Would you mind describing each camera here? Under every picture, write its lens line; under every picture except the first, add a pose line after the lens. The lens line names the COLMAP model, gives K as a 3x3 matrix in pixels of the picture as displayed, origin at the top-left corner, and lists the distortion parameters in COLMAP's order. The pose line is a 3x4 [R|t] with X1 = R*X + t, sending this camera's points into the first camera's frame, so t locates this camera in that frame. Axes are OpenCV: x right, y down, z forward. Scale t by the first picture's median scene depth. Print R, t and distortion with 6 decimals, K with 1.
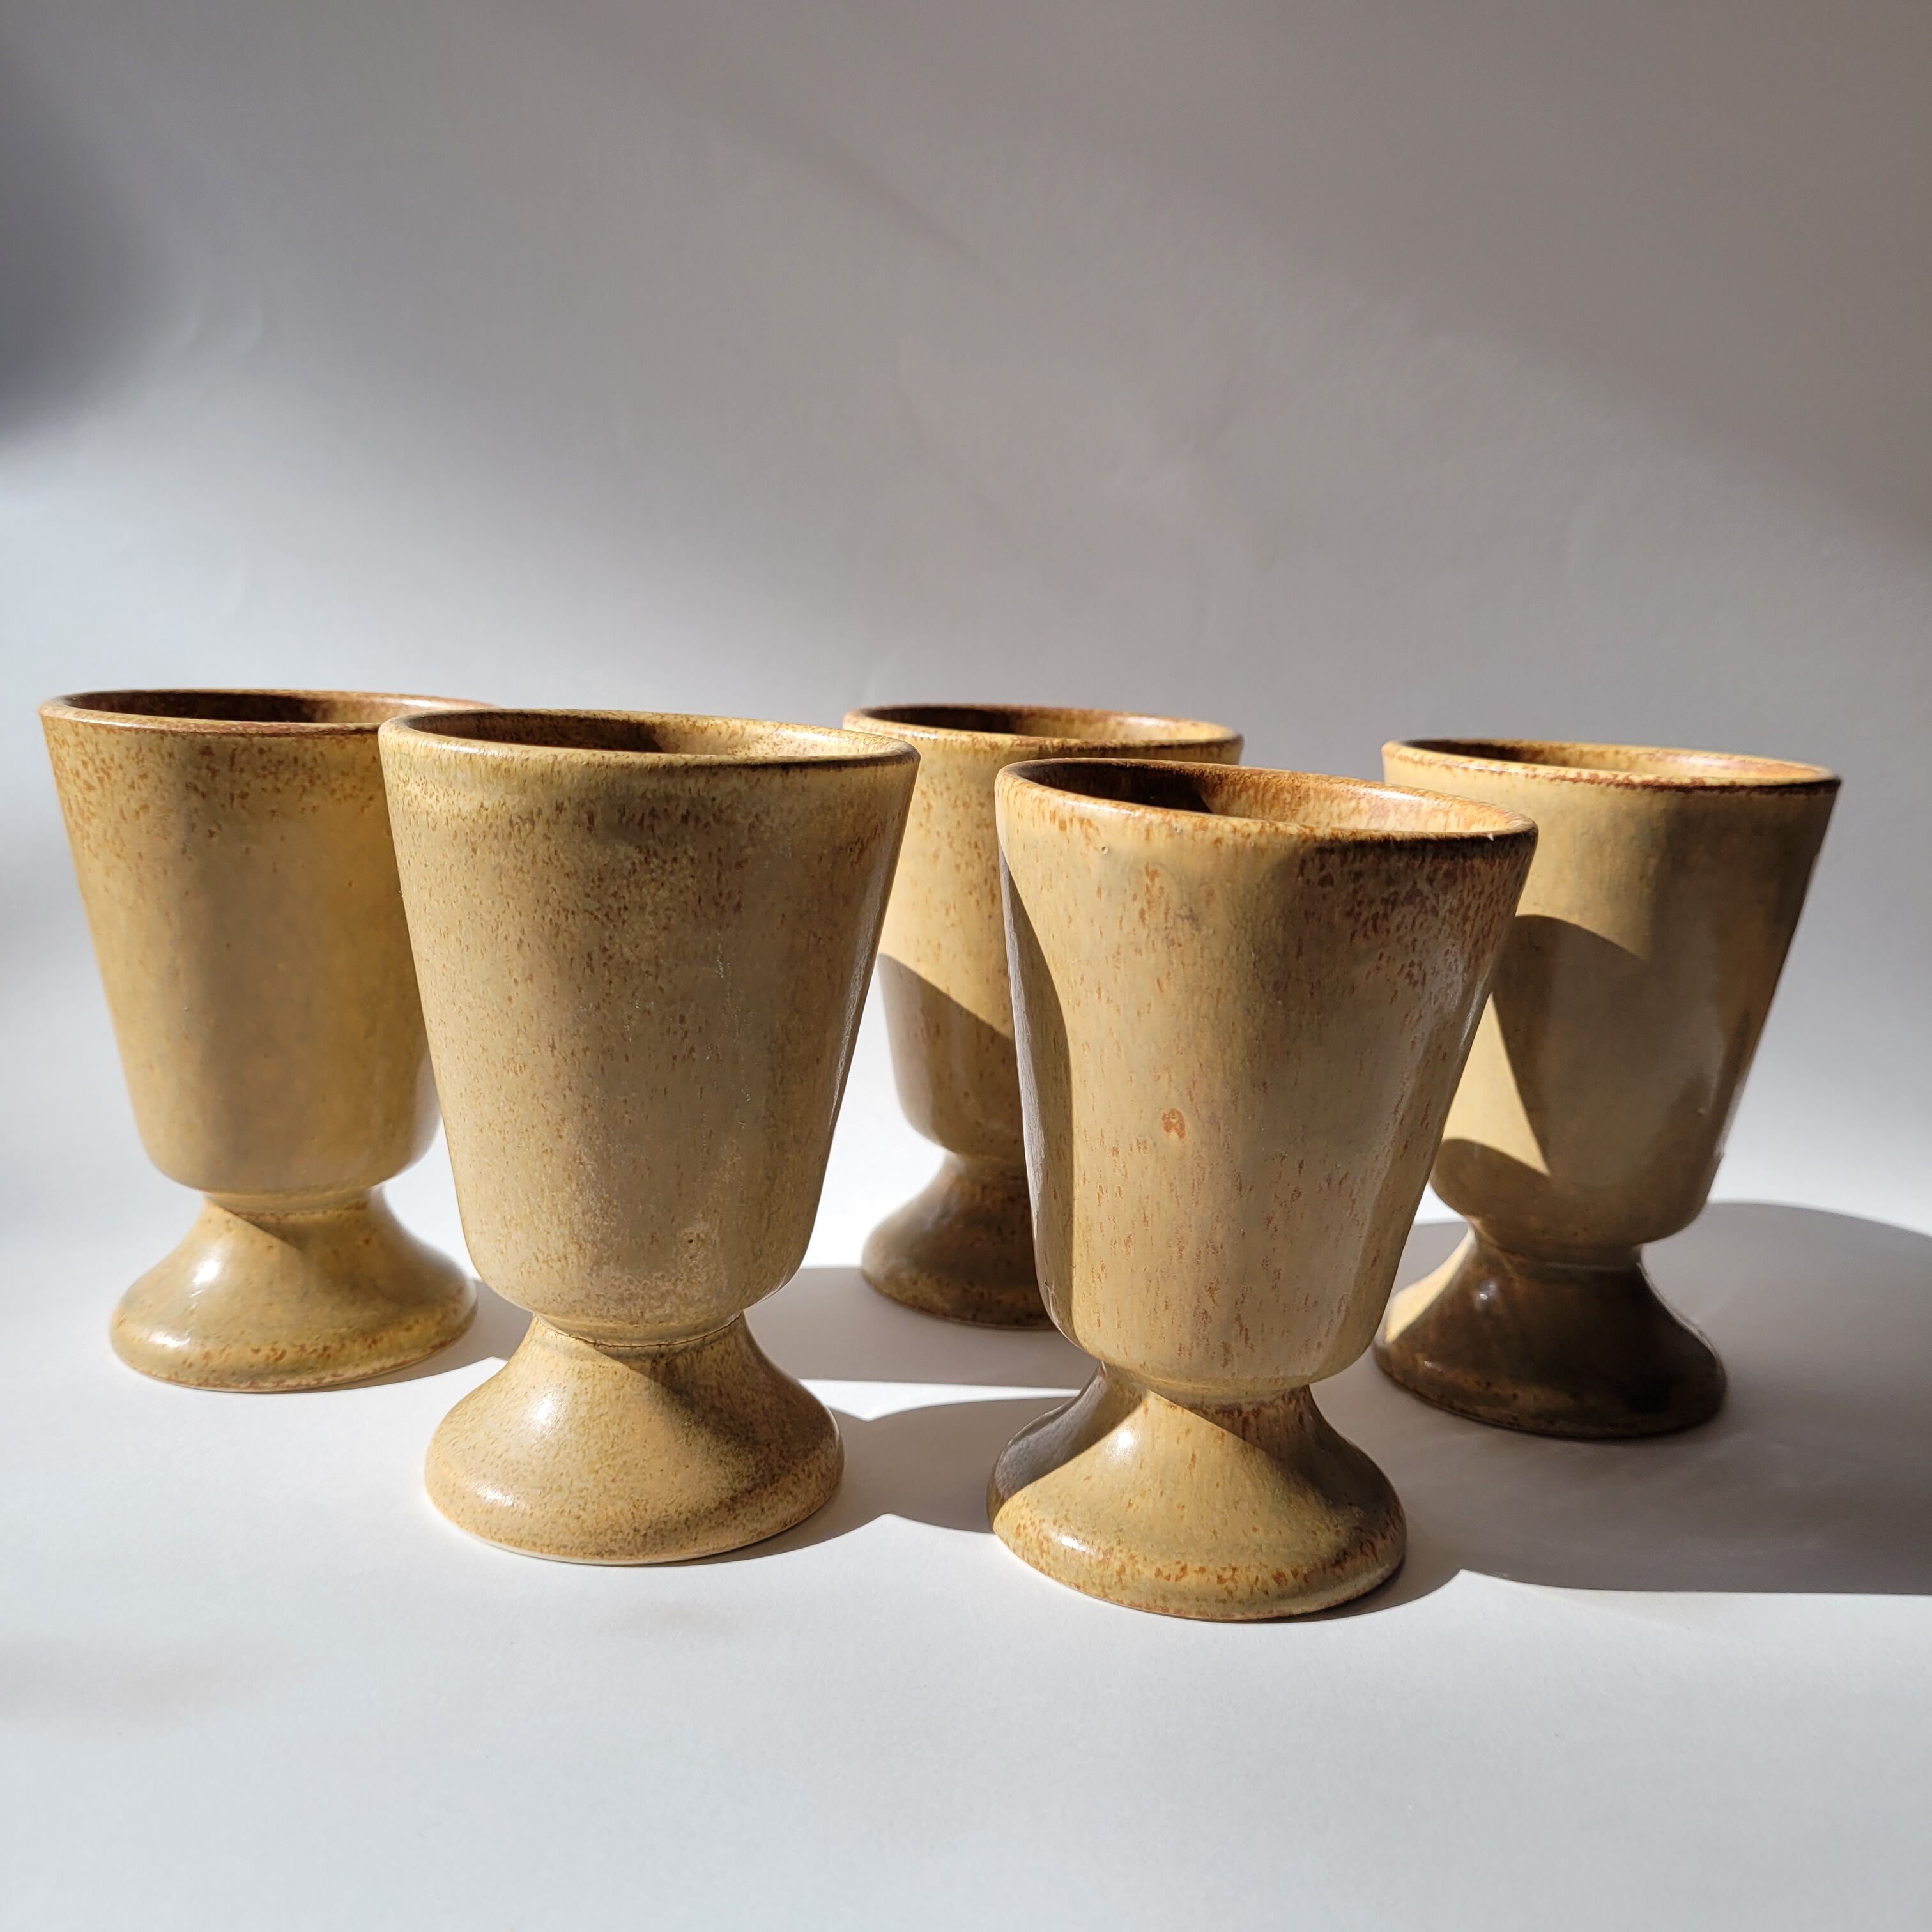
lens RADIAL K [[2144.4, 0, 966.0], [0, 2144.4, 966.0], [0, 0, 1]] dist [0.009089, 0.043436]
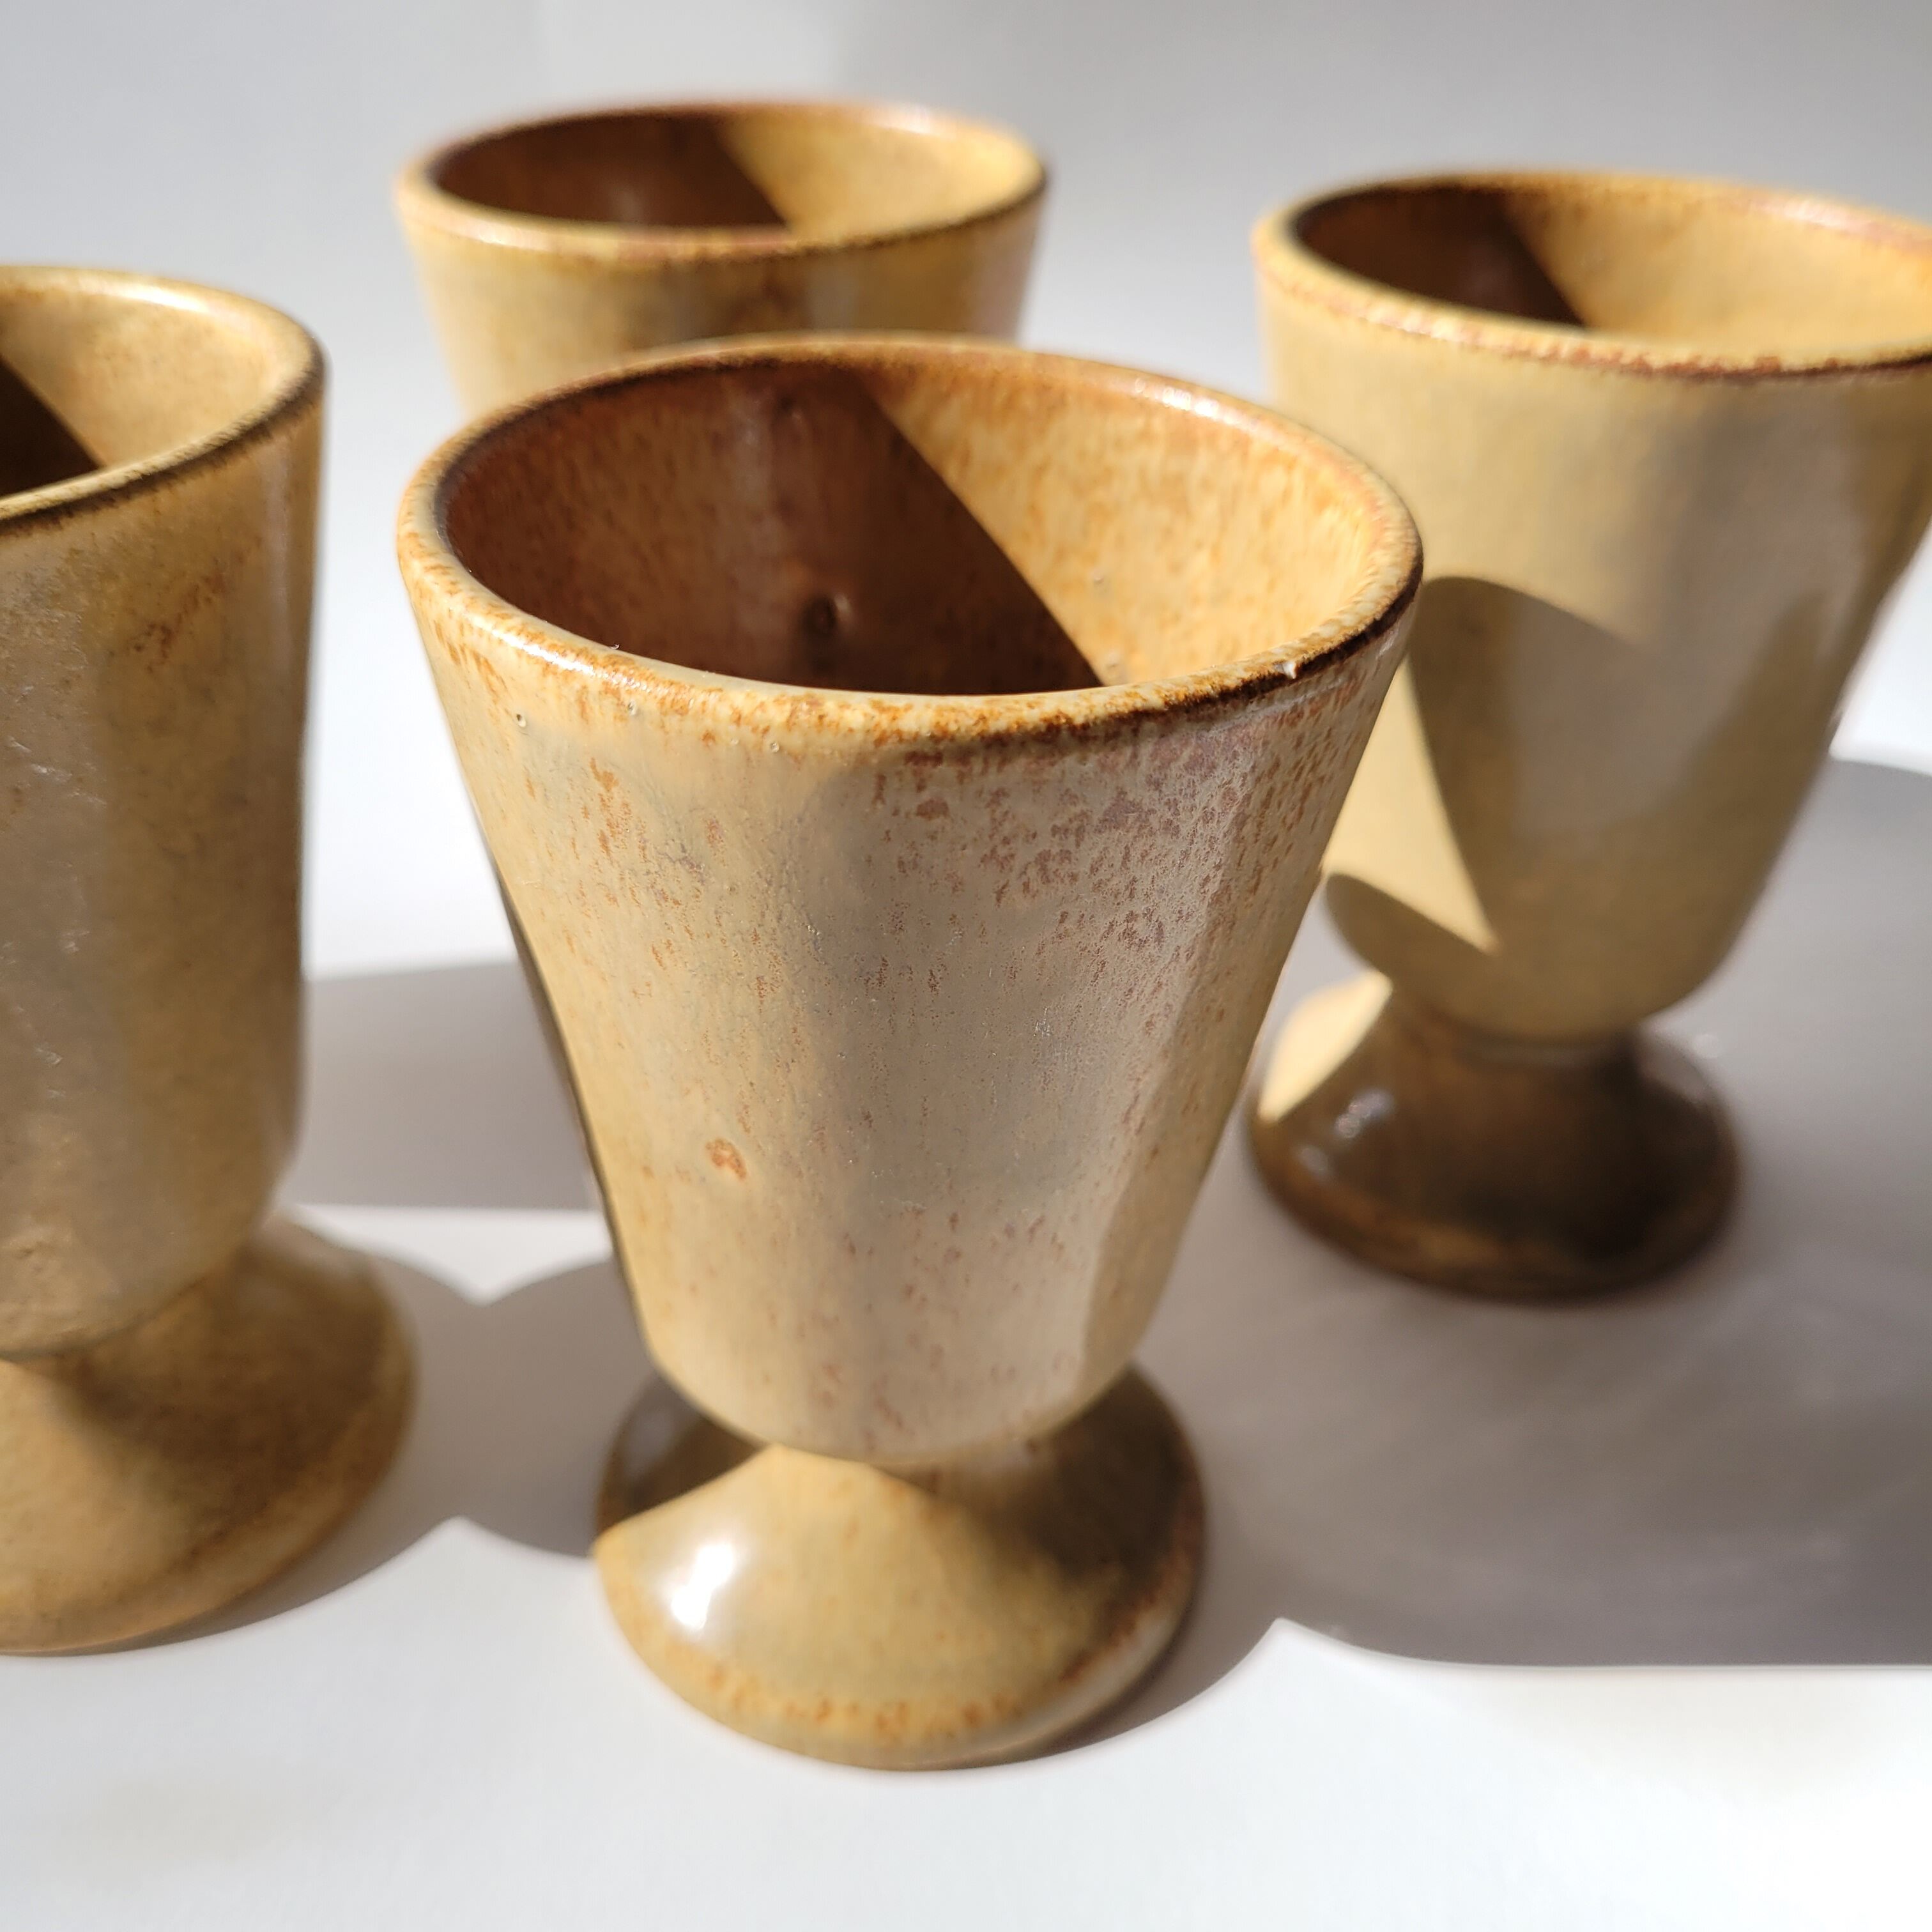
lens RADIAL K [[2123.0, 0, 966.0], [0, 2123.0, 966.0], [0, 0, 1]] dist [-0.016883, -0.025657]
pose [[0.998152, -0.015588, -0.058727, 0.196406], [0.036676, 0.925164, 0.377791, -0.184116], [0.048443, -0.379247, 0.924026, 0.514450]]
